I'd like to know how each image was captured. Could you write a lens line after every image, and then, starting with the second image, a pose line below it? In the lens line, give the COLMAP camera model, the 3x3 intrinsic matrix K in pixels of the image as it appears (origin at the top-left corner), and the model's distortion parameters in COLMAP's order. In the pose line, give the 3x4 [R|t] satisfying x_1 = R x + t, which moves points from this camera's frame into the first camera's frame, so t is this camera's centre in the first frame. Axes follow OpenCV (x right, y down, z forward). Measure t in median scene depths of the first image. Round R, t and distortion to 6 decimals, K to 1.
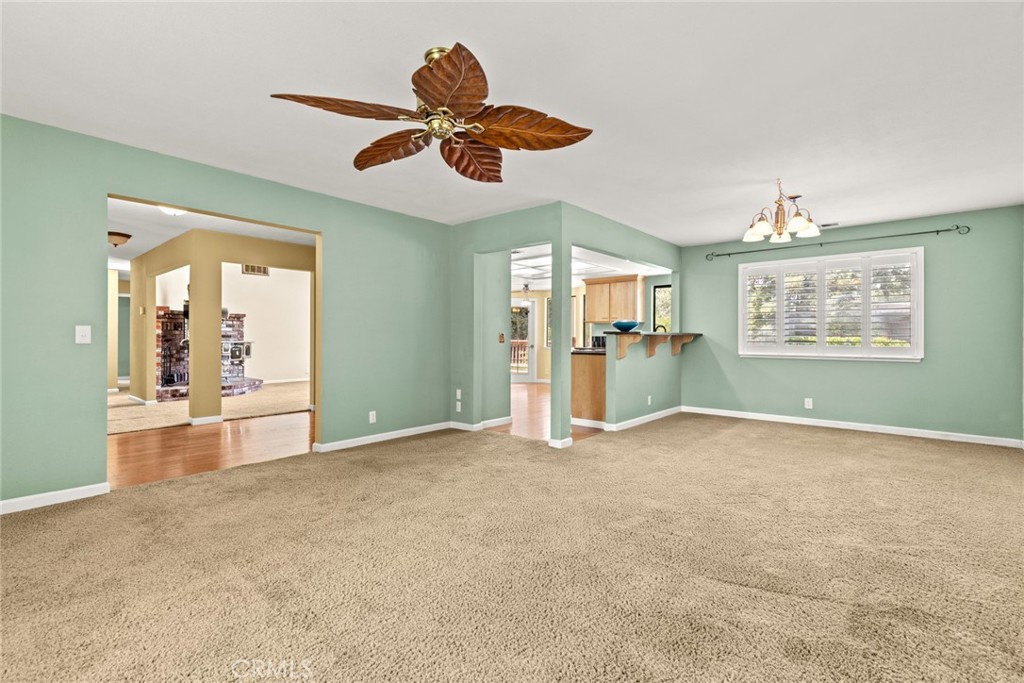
lens RADIAL K [[457.3, 0, 514.2], [0, 457.3, 340.1], [0, 0, 1]] dist [0.002868, 0.000045]
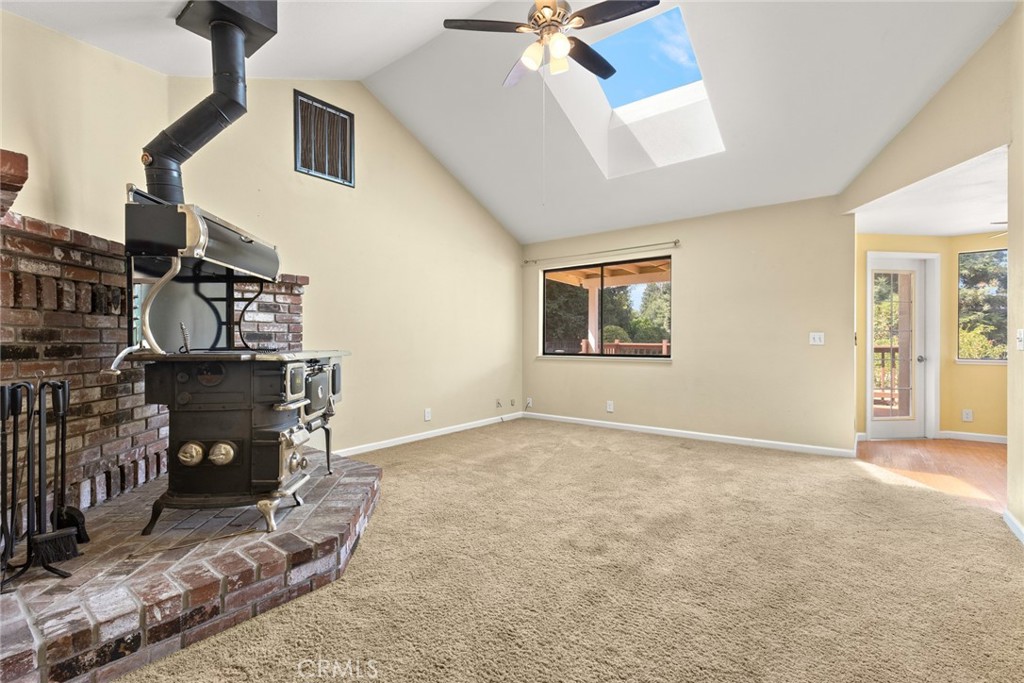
lens RADIAL K [[457.3, 0, 508.5], [0, 457.3, 339.8], [0, 0, 1]] dist [0.002868, 0.000045]
pose [[0.998921, -0.011877, 0.044900, -0.491726], [0.012146, 0.999910, -0.005708, -0.001816], [-0.044828, 0.006247, 0.998975, 0.693267]]
